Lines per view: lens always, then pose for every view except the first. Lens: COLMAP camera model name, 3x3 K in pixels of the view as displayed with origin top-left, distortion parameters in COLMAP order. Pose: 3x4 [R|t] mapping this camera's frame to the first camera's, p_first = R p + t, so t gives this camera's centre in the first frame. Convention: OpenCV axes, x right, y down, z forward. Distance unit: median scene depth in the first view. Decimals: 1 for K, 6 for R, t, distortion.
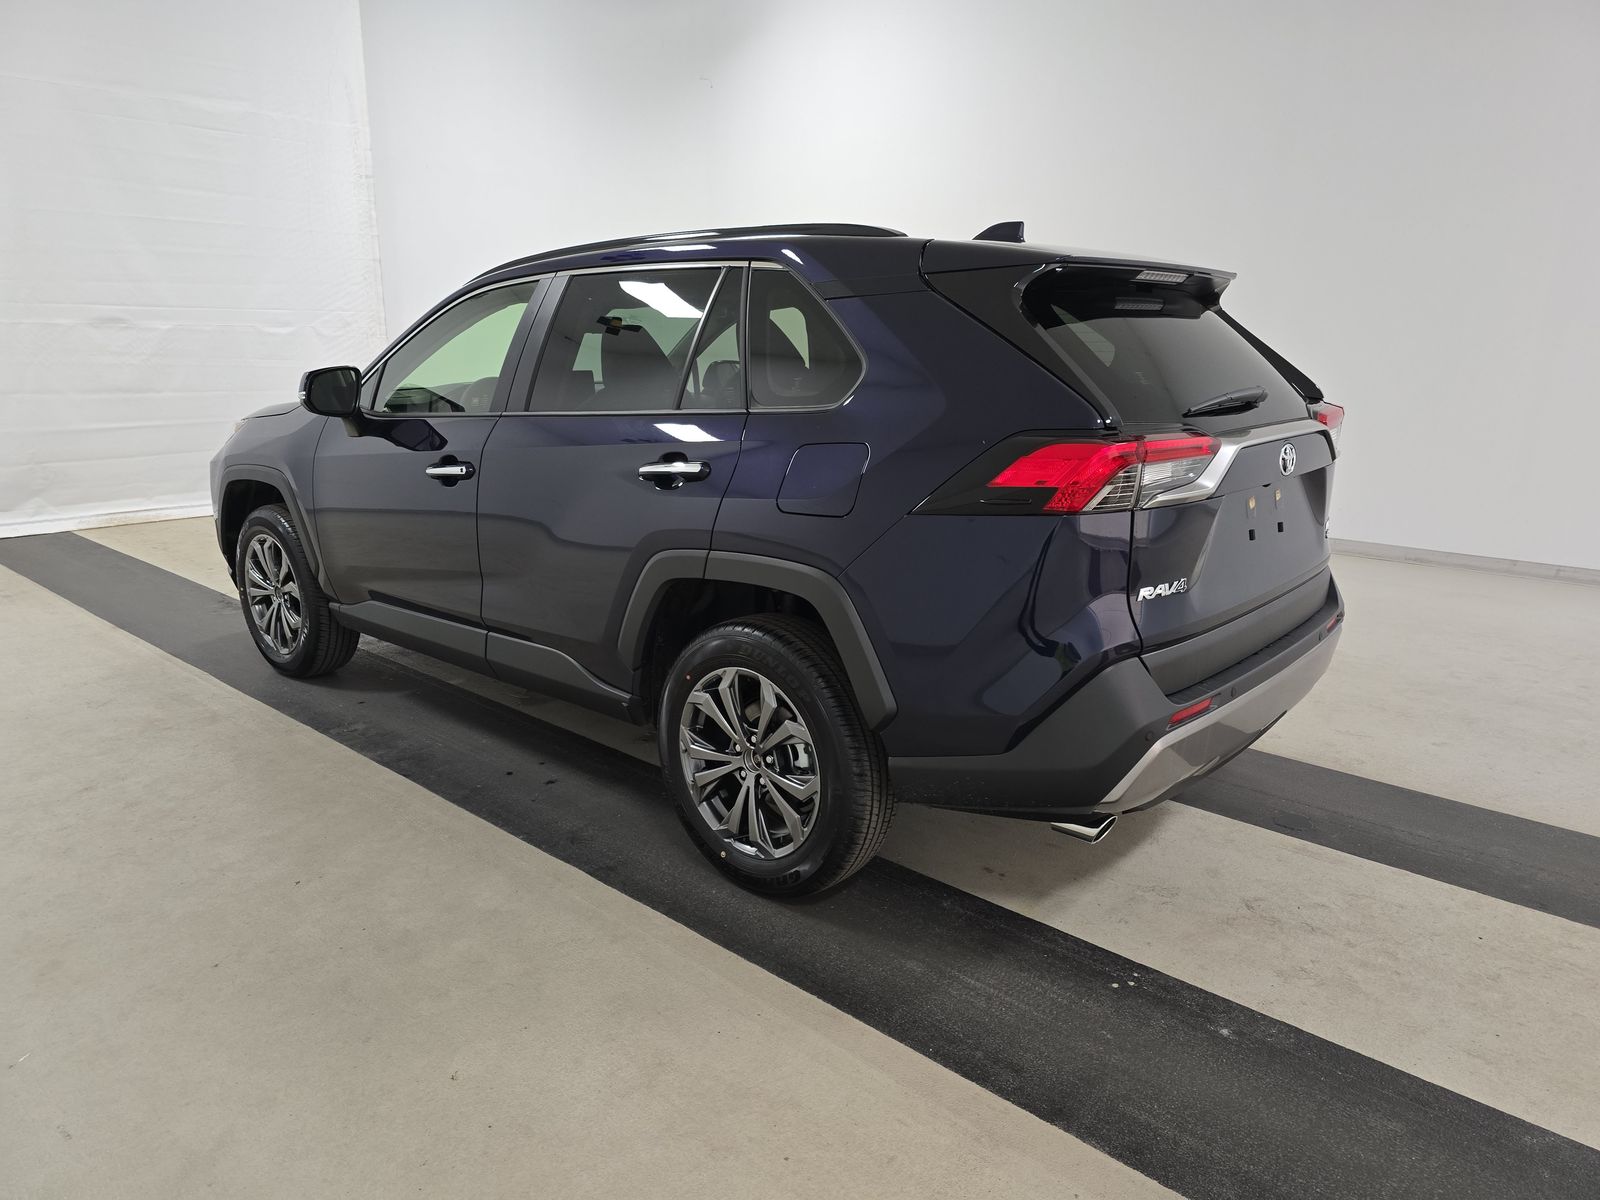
lens RADIAL K [[1076.7, 0, 810.3], [0, 1076.7, 598.2], [0, 0, 1]] dist [0.006818, -0.000541]
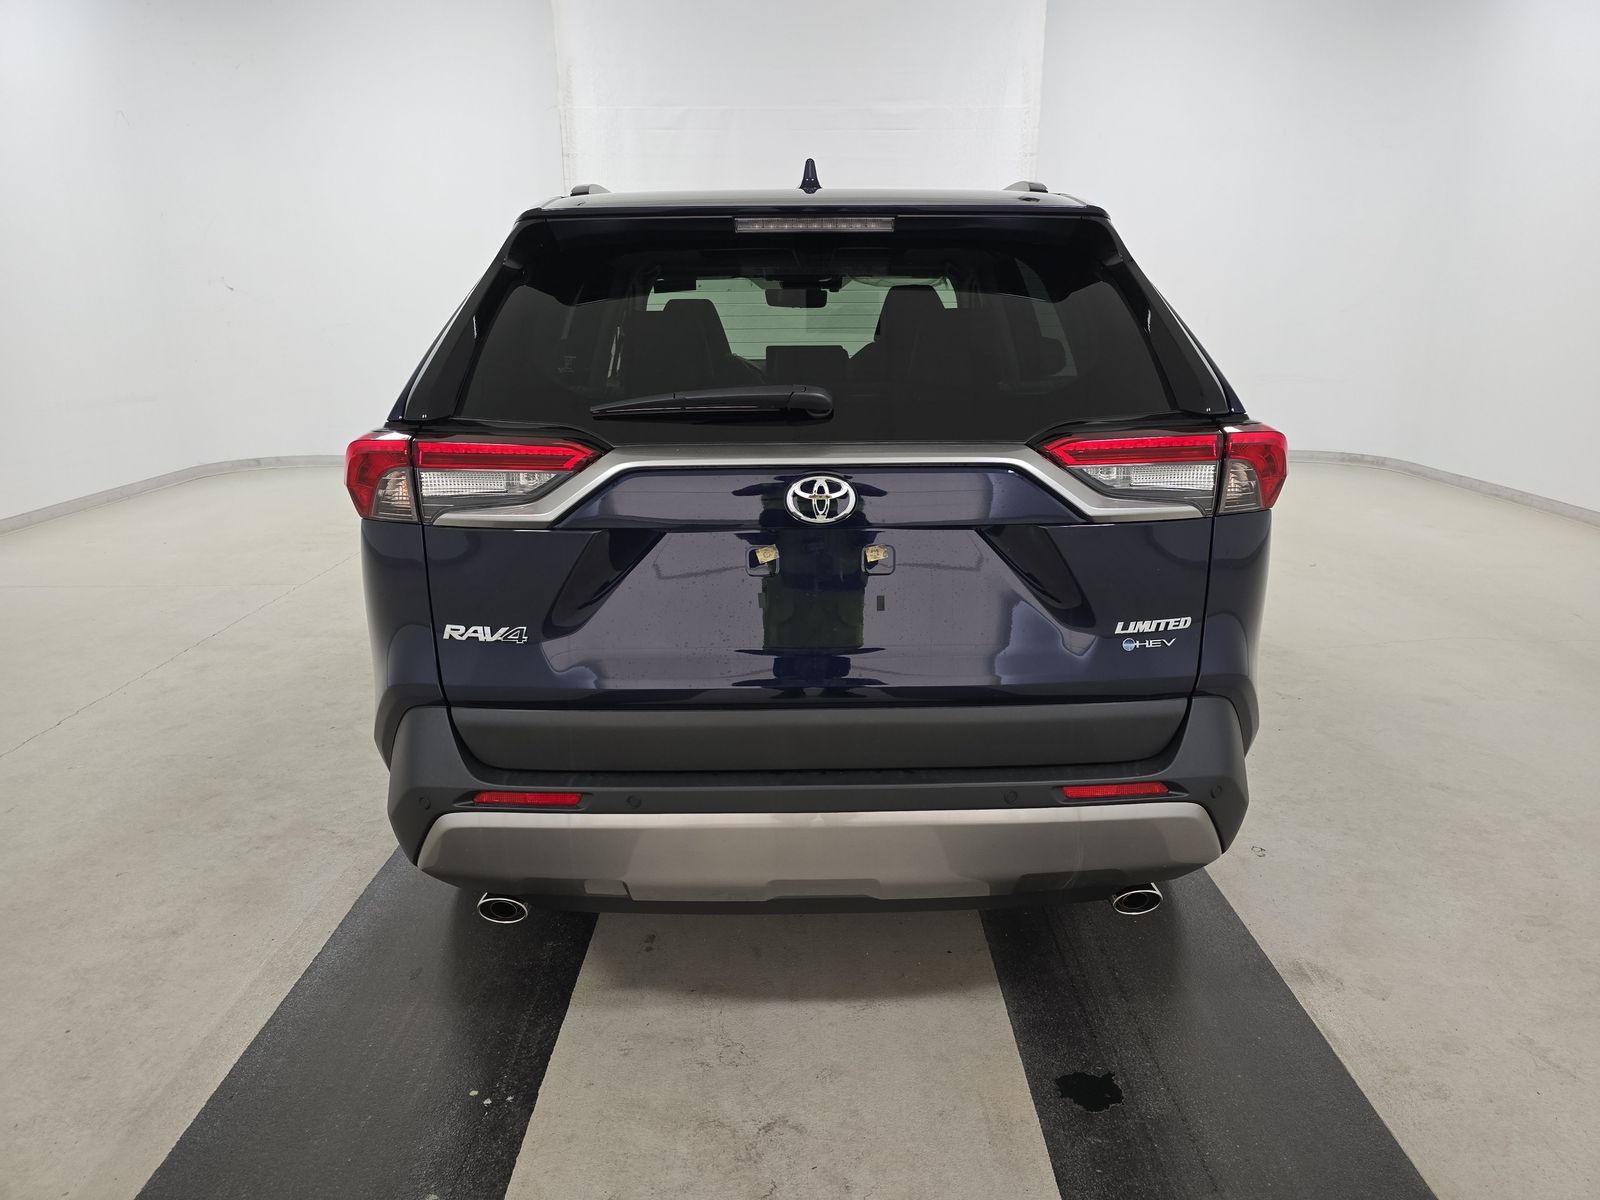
lens RADIAL K [[1076.7, 0, 810.3], [0, 1076.7, 598.2], [0, 0, 1]] dist [0.006818, -0.000541]
pose [[0.672811, 0.185021, -0.716305, 0.849669], [-0.167735, 0.981158, 0.095882, -0.120689], [0.720549, 0.055639, 0.691169, 0.508436]]
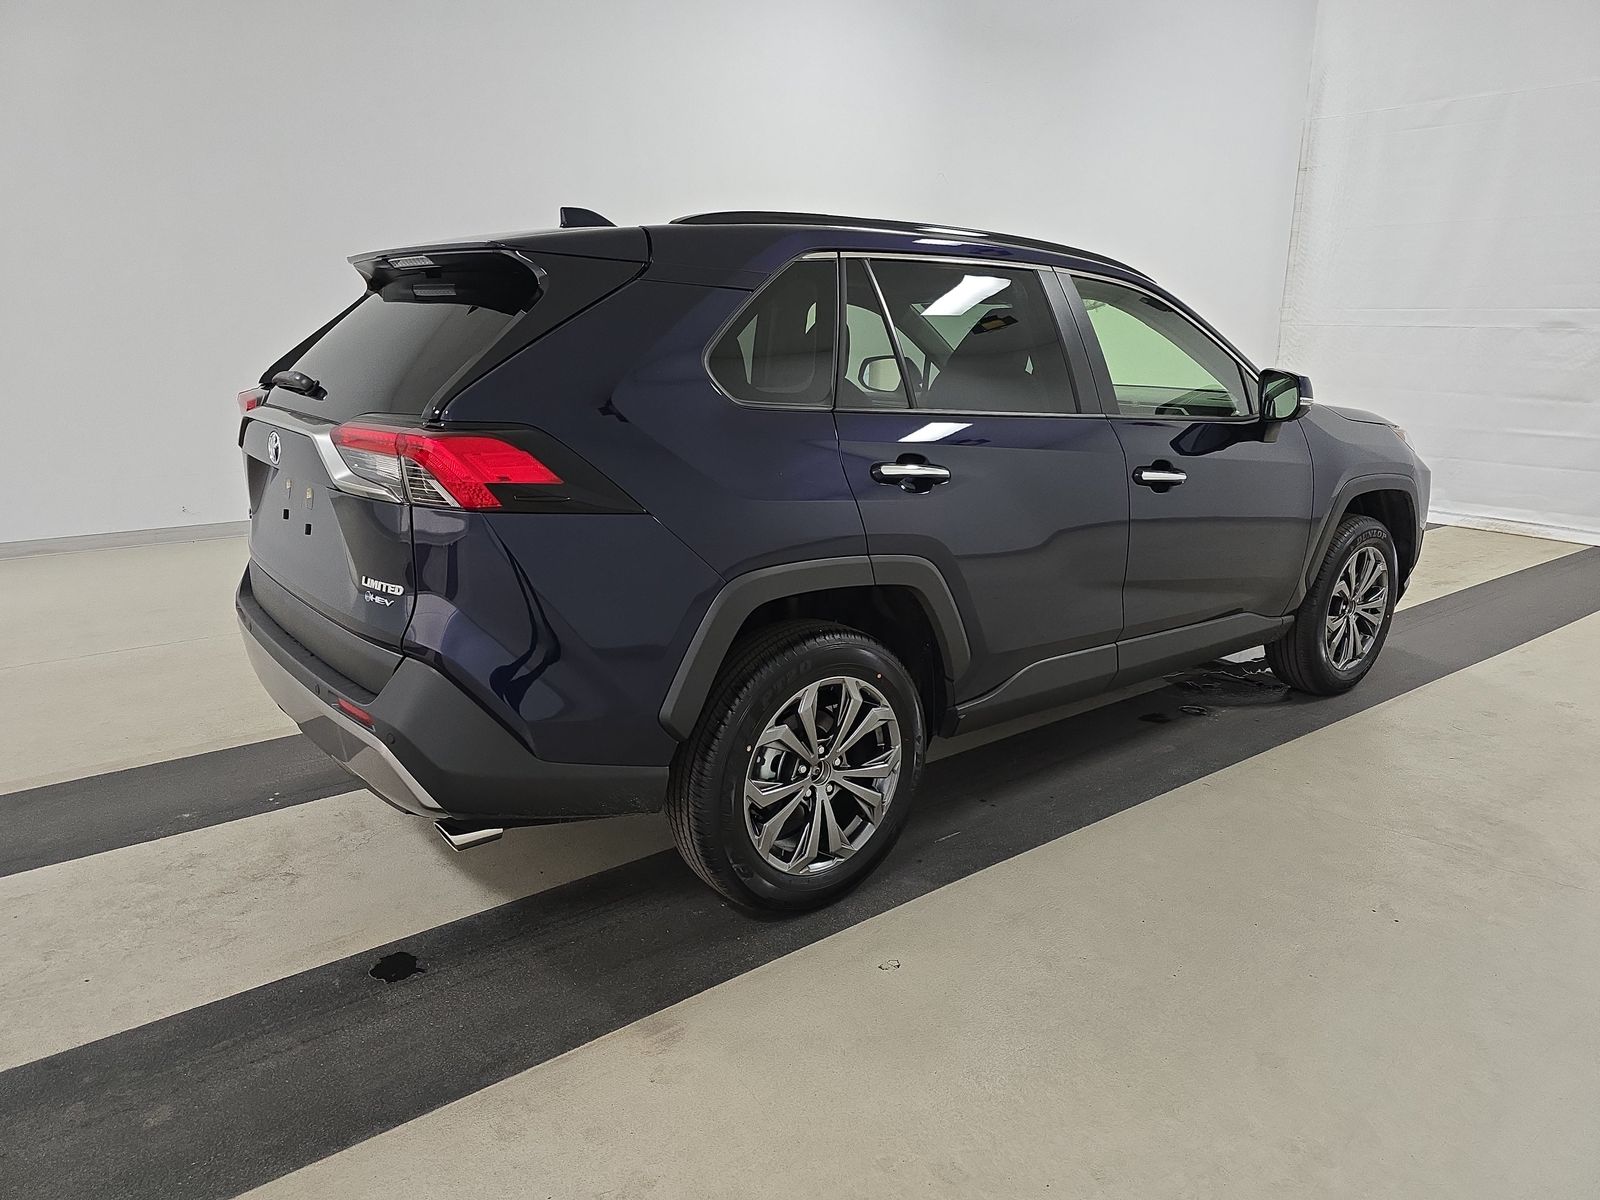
lens RADIAL K [[1076.7, 0, 810.3], [0, 1076.7, 598.2], [0, 0, 1]] dist [0.006818, -0.000541]
pose [[-0.171034, 0.234961, -0.956839, 1.230582], [-0.245632, 0.930316, 0.272355, -0.360186], [0.954155, 0.281612, -0.101402, 1.484364]]
